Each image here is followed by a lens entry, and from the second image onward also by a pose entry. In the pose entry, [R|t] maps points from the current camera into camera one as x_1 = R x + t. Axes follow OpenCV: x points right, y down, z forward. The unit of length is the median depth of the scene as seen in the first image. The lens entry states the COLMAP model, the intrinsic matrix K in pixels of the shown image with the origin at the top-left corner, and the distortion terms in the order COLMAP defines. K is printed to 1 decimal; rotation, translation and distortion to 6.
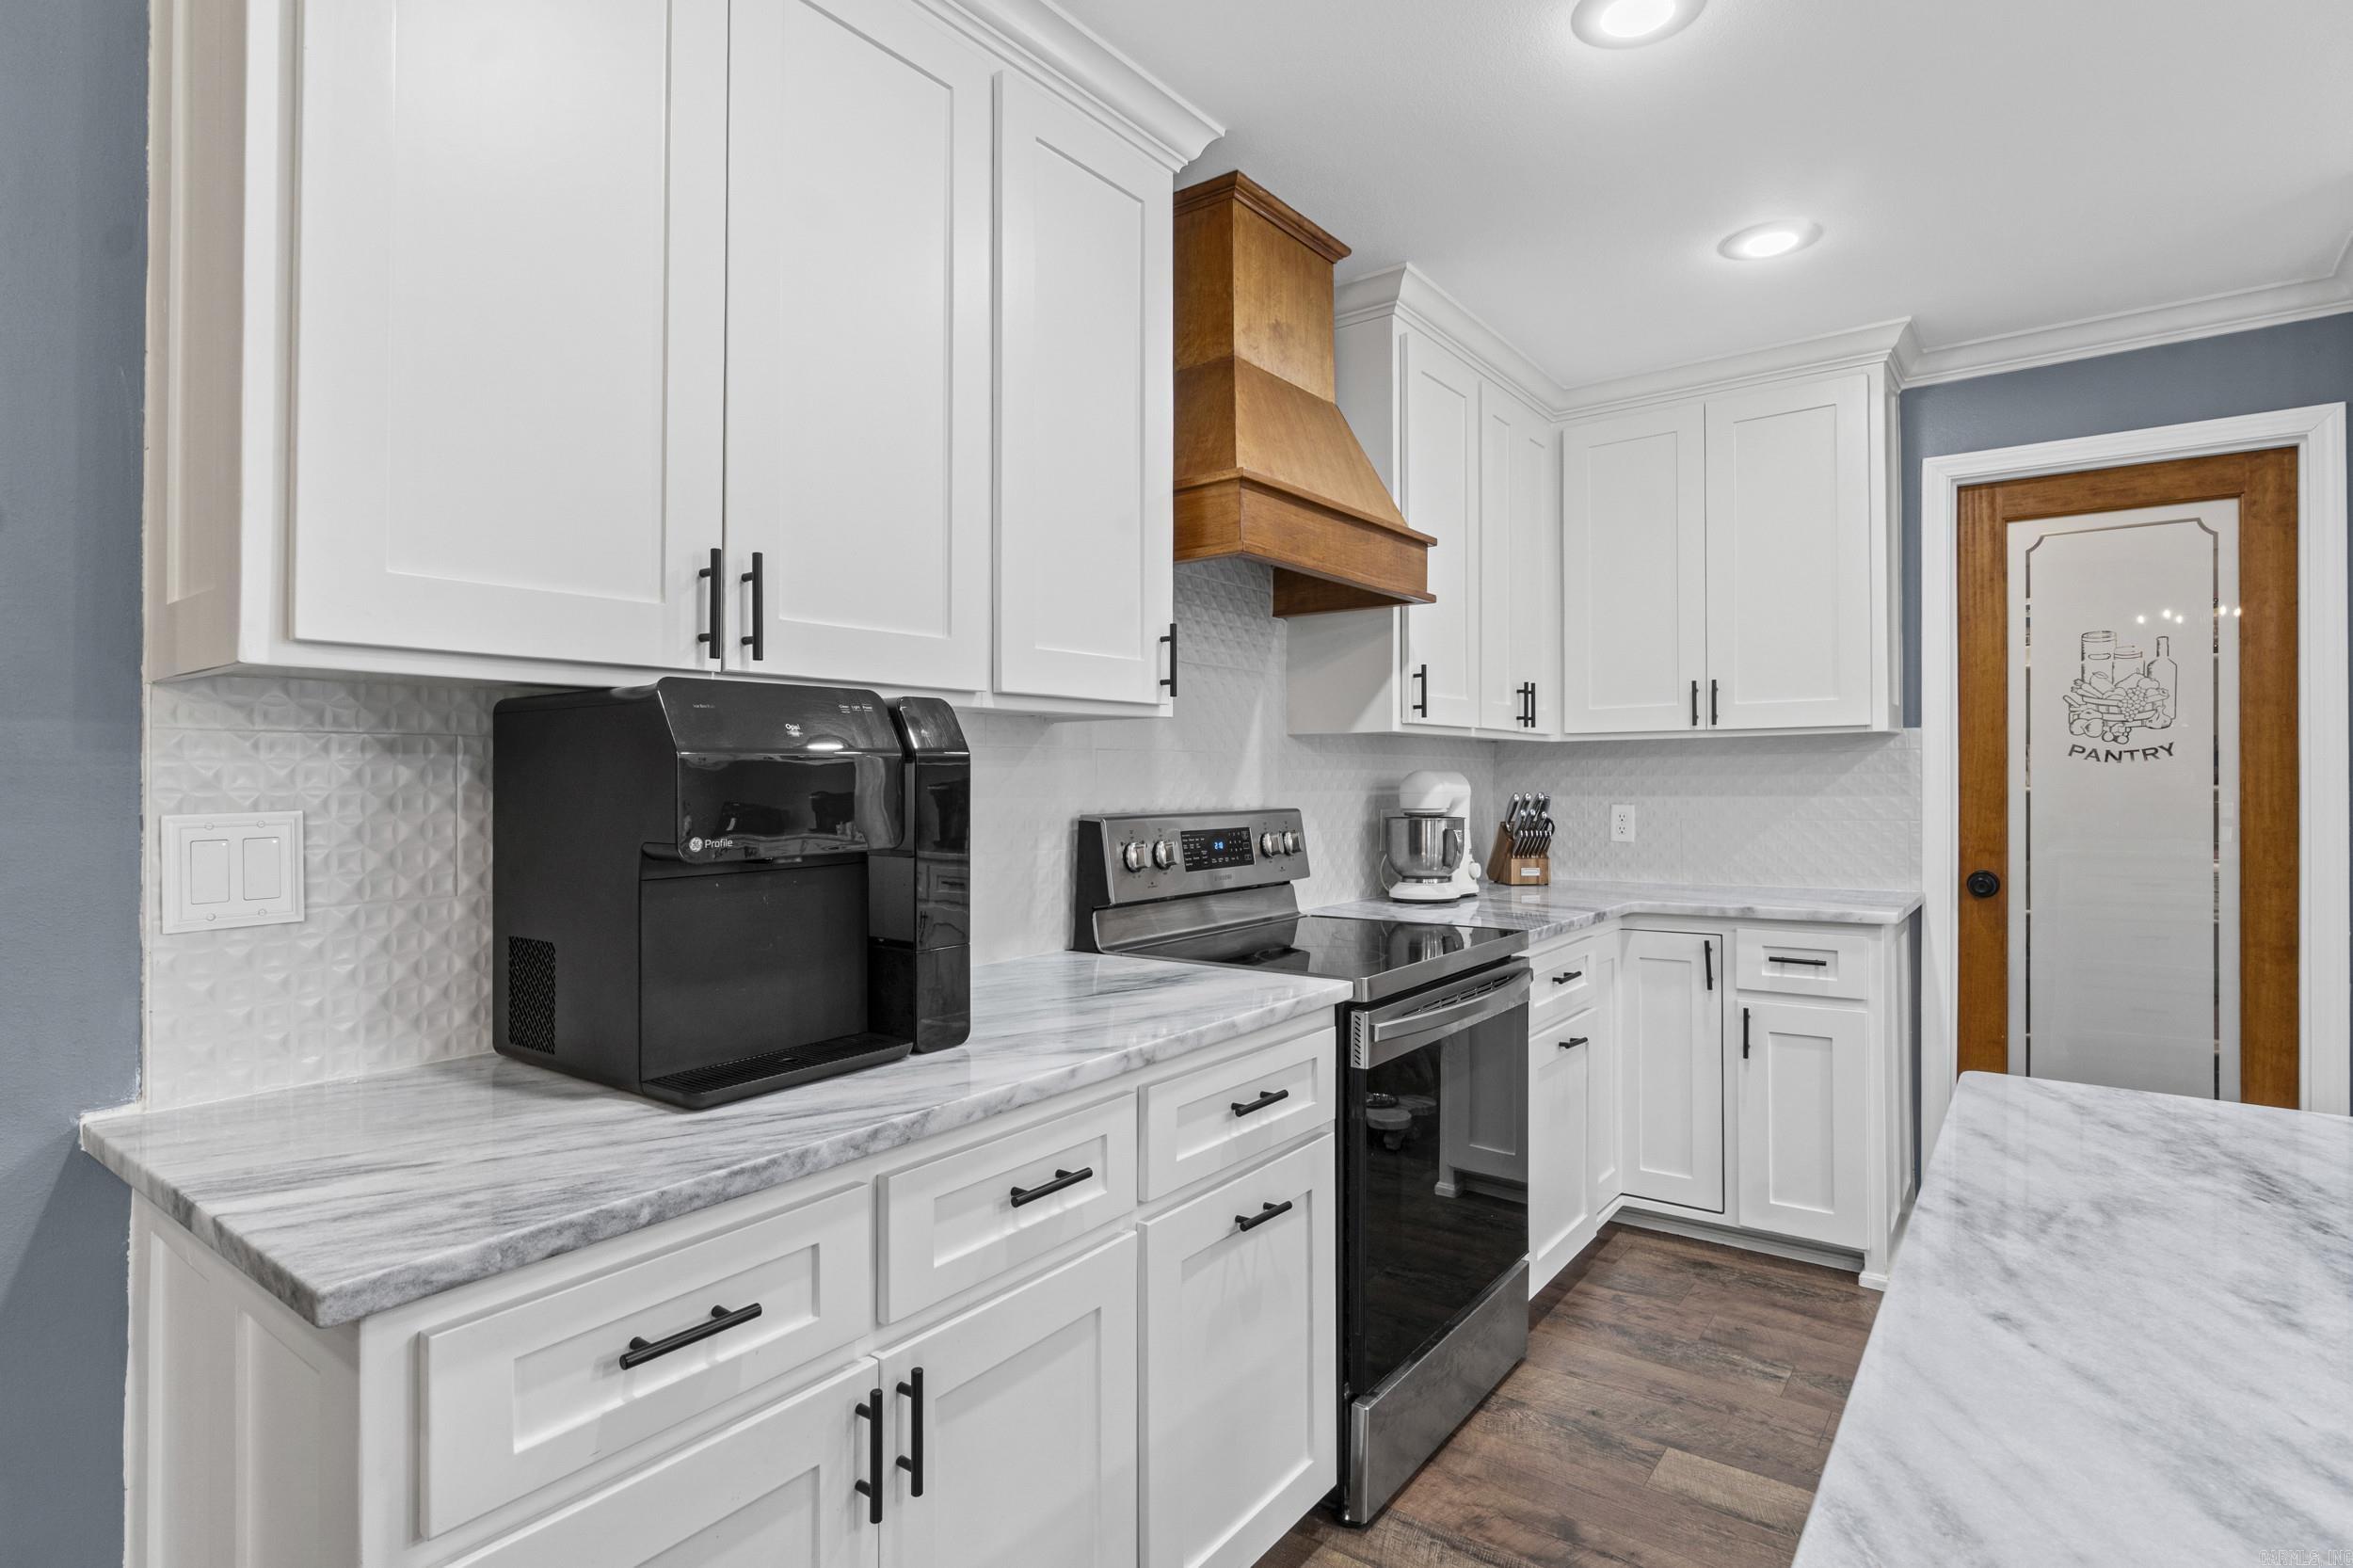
lens RADIAL K [[1198.5, 0, 1164.2], [0, 1198.5, 783.6], [0, 0, 1]] dist [-0.015364, 0.001168]
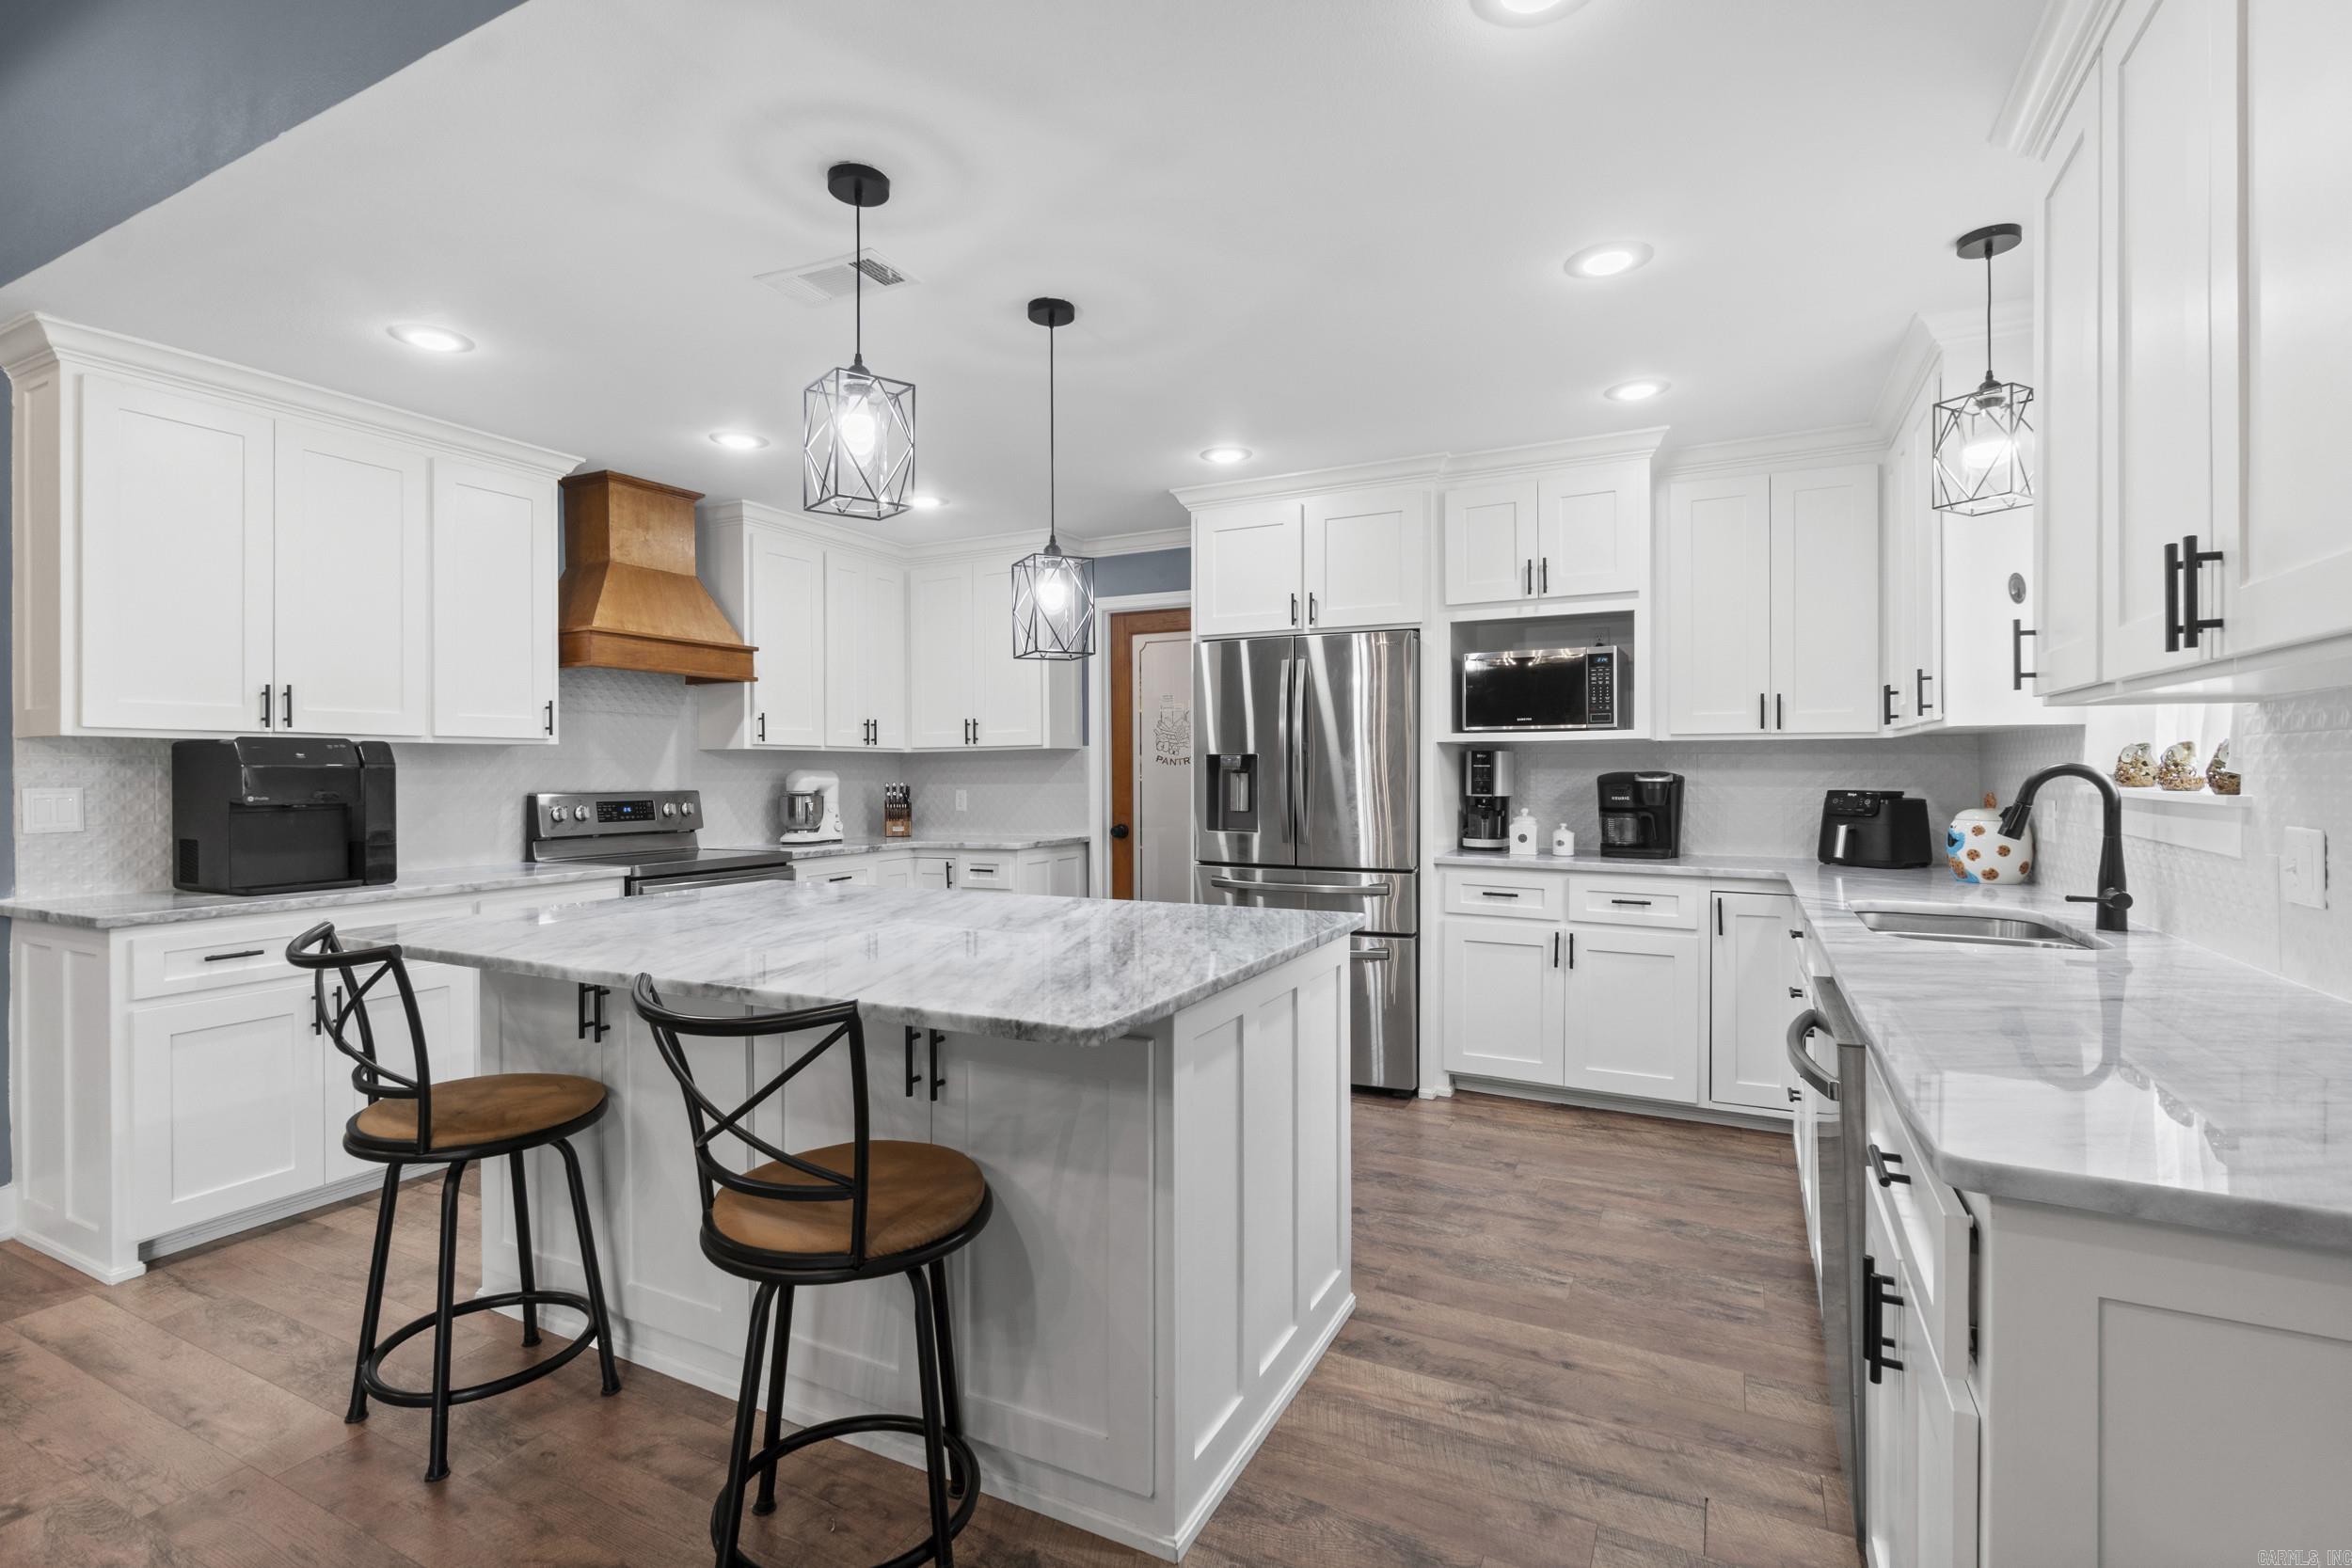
lens RADIAL K [[1089.9, 0, 1155.8], [0, 1089.9, 789.3], [0, 0, 1]] dist [-0.009037, -0.000723]
pose [[0.984276, -0.003863, 0.176595, 0.629159], [0.002285, 0.999956, 0.009134, 0.006382], [-0.176623, -0.008587, 0.984241, -0.937527]]
